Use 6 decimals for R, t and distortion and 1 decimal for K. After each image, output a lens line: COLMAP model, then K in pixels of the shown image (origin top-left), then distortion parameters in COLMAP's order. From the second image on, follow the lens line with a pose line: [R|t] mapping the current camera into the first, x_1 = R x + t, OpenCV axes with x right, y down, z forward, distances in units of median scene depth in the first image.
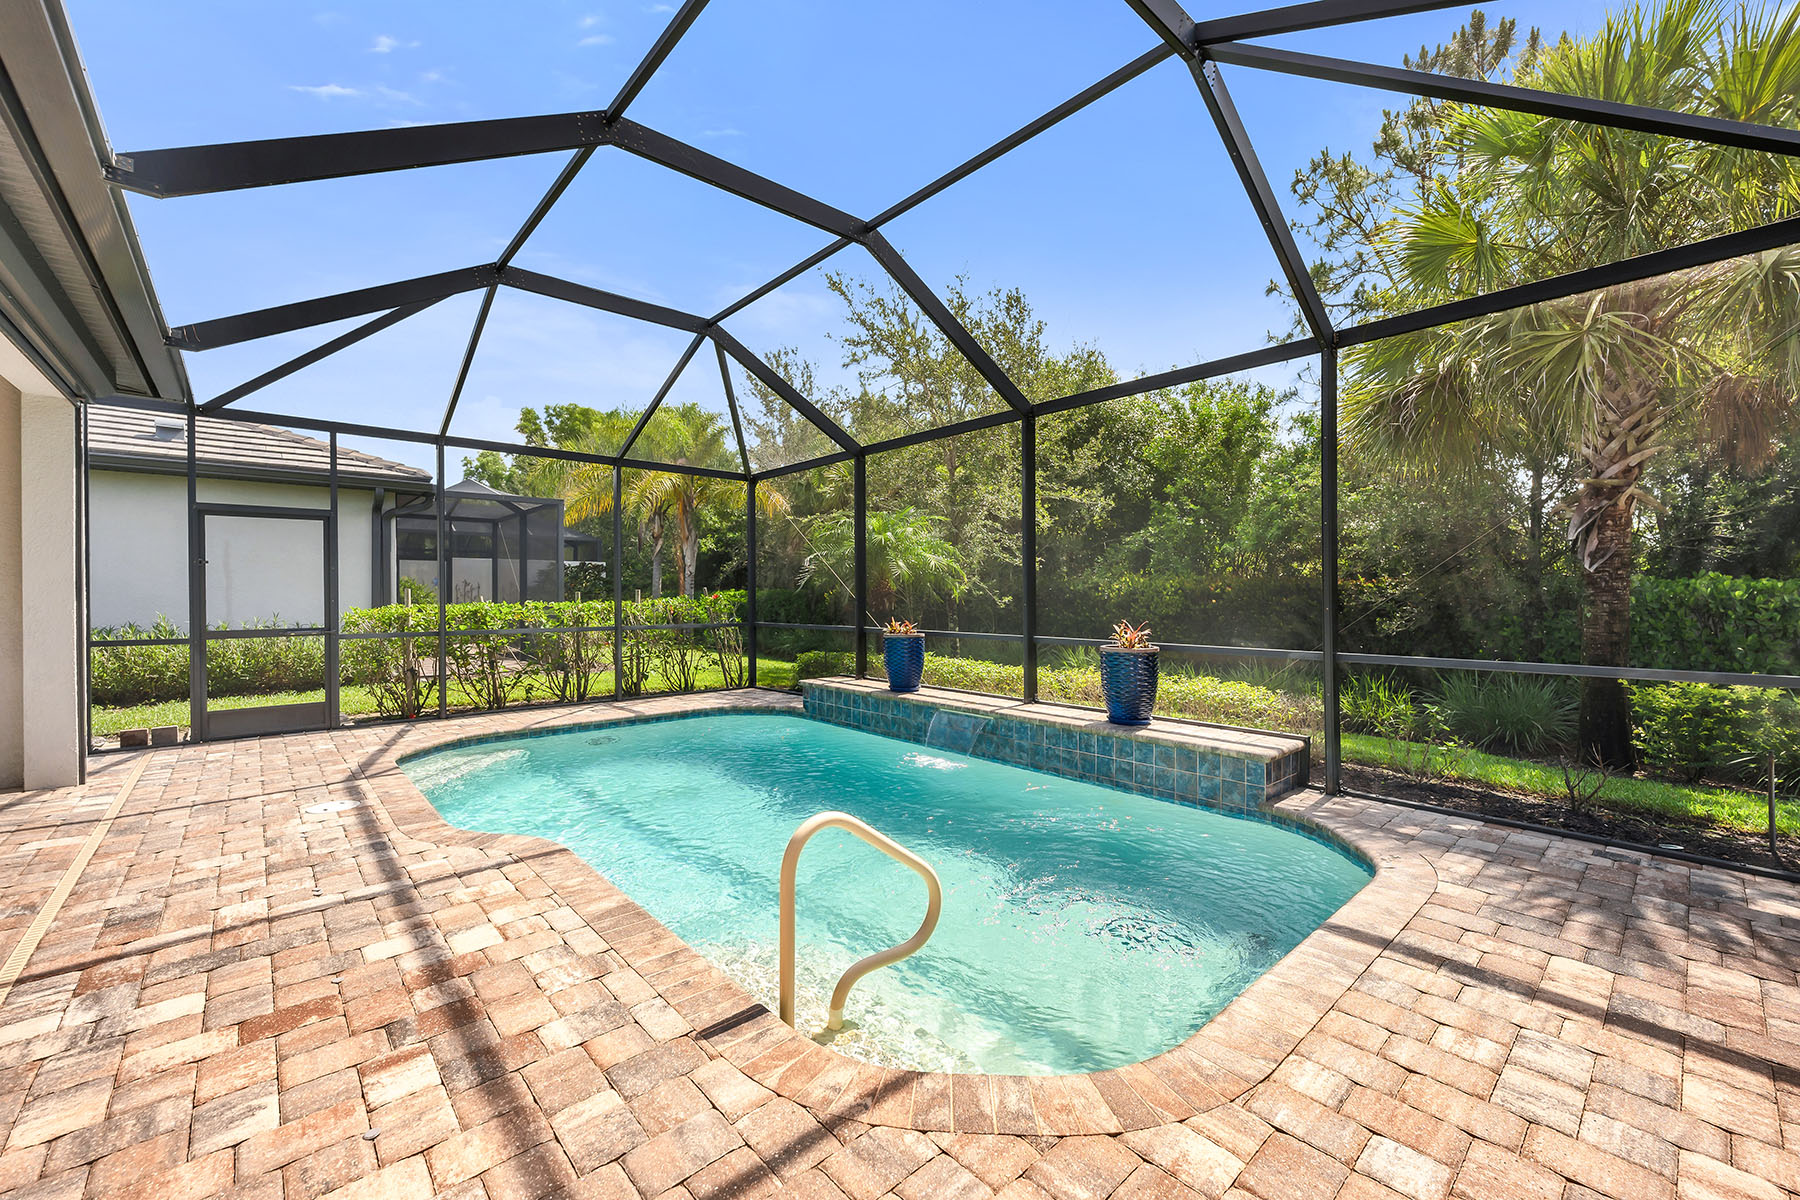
lens RADIAL K [[724.6, 0, 891.6], [0, 724.6, 597.1], [0, 0, 1]] dist [0.010622, -0.000085]
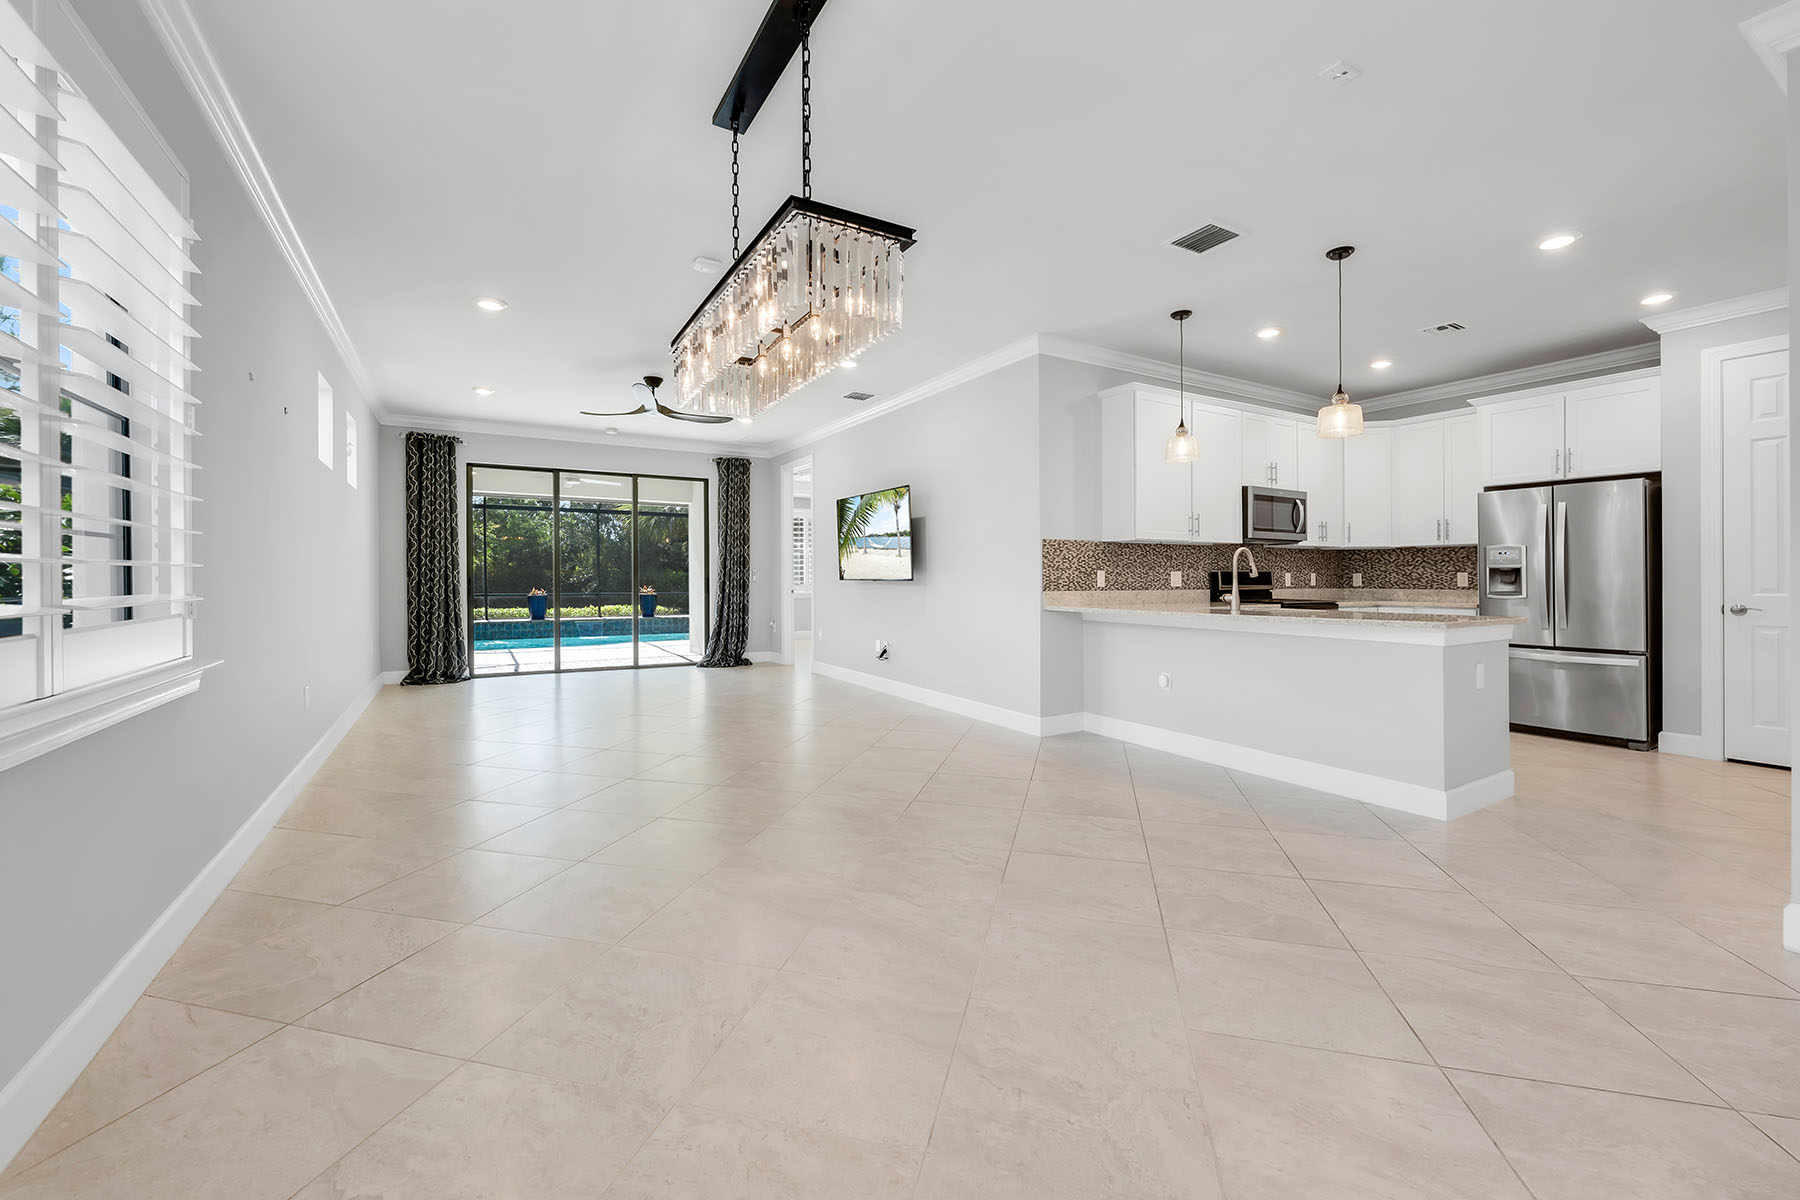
lens RADIAL K [[722.4, 0, 895.3], [0, 722.4, 576.3], [0, 0, 1]] dist [-0.003208, 0.000195]
pose [[0.187540, 0.001834, 0.982255, -2.355987], [0.000660, 0.999998, -0.001993, -0.003770], [-0.982257, 0.001022, 0.187538, -0.643894]]
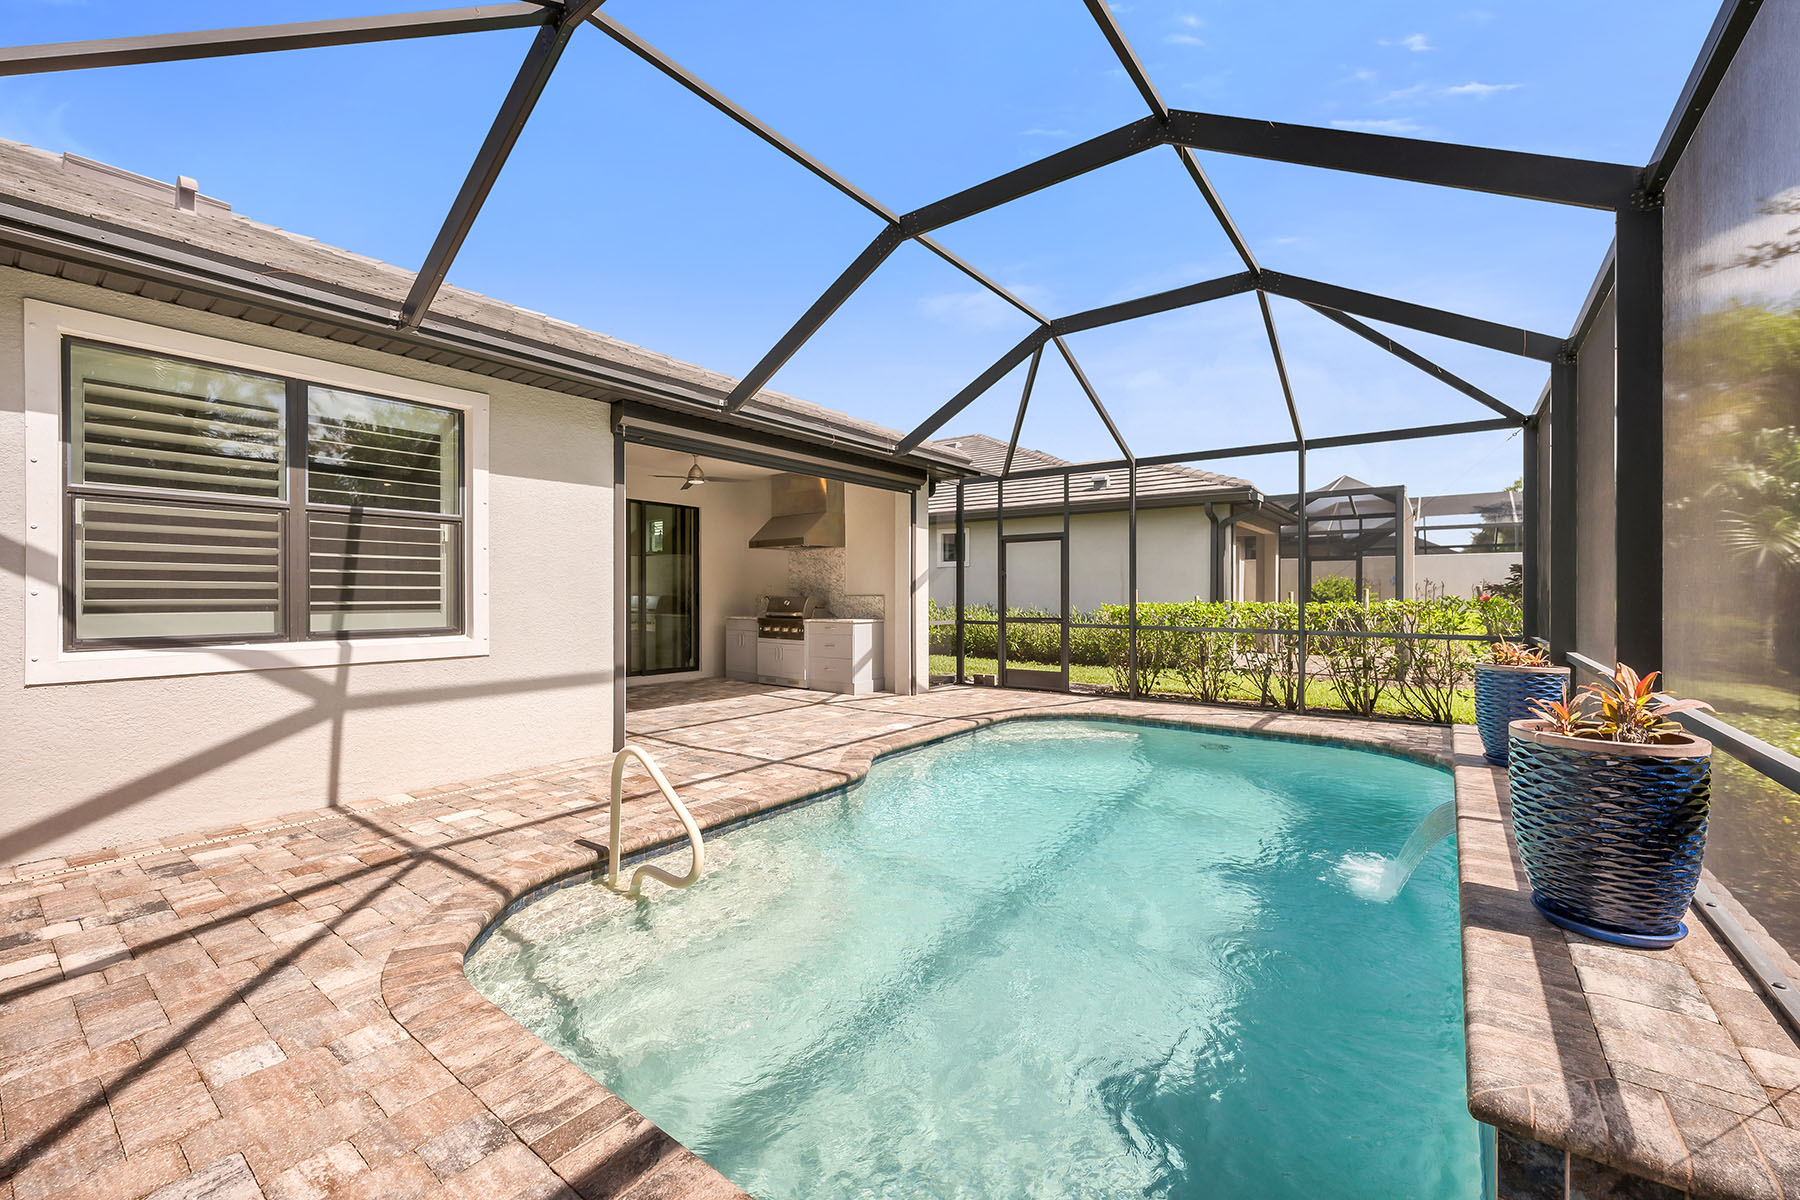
lens RADIAL K [[724.6, 0, 896.0], [0, 724.6, 599.0], [0, 0, 1]] dist [0.010622, -0.000085]
pose [[0.195208, 0.007562, -0.980733, 0.554121], [-0.002736, 0.999971, 0.007165, -0.002955], [0.980758, 0.001285, 0.195223, 0.476788]]
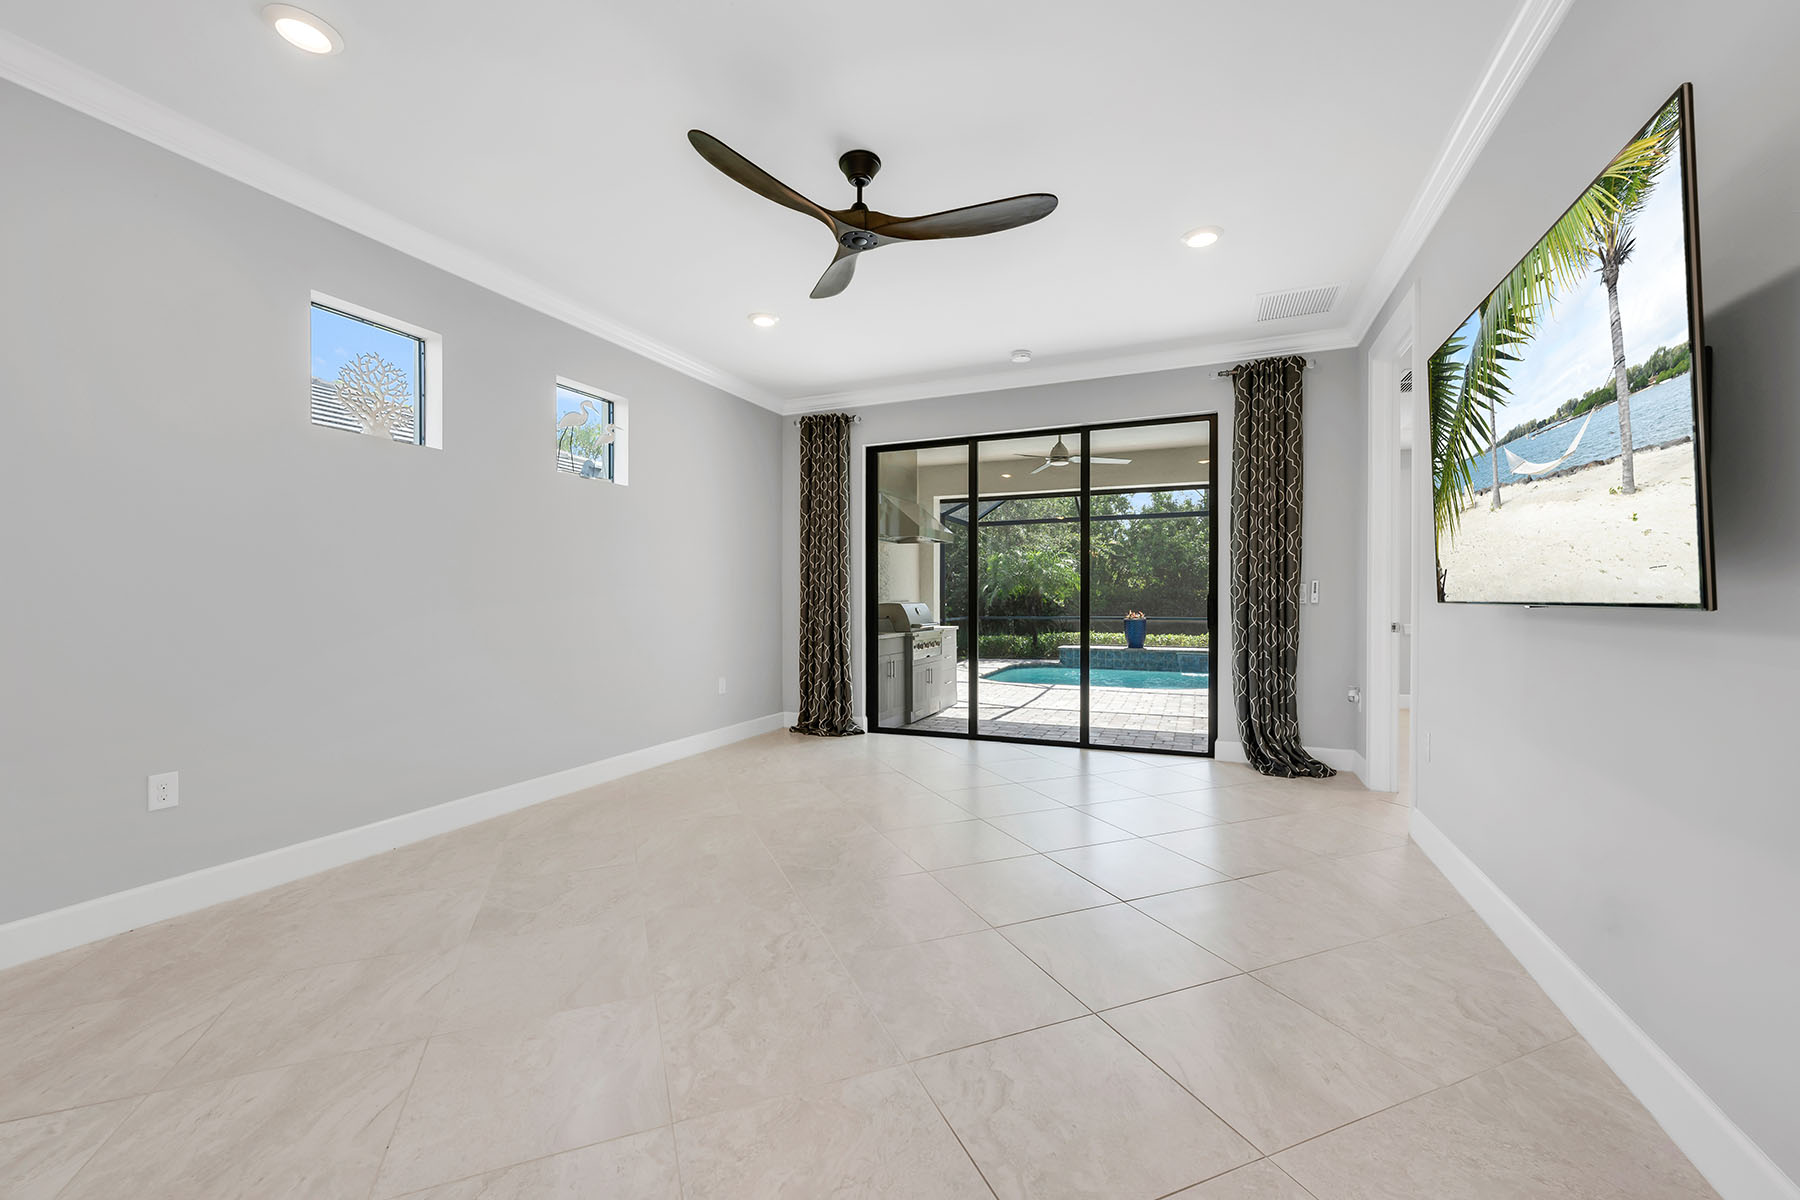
lens RADIAL K [[722.4, 0, 900.3], [0, 722.4, 597.8], [0, 0, 1]] dist [-0.003208, 0.000195]
pose [[0.900773, -0.001484, 0.434287, -1.617992], [0.002512, 0.999995, -0.001792, -0.003437], [-0.434282, 0.002705, 0.900773, -0.551902]]
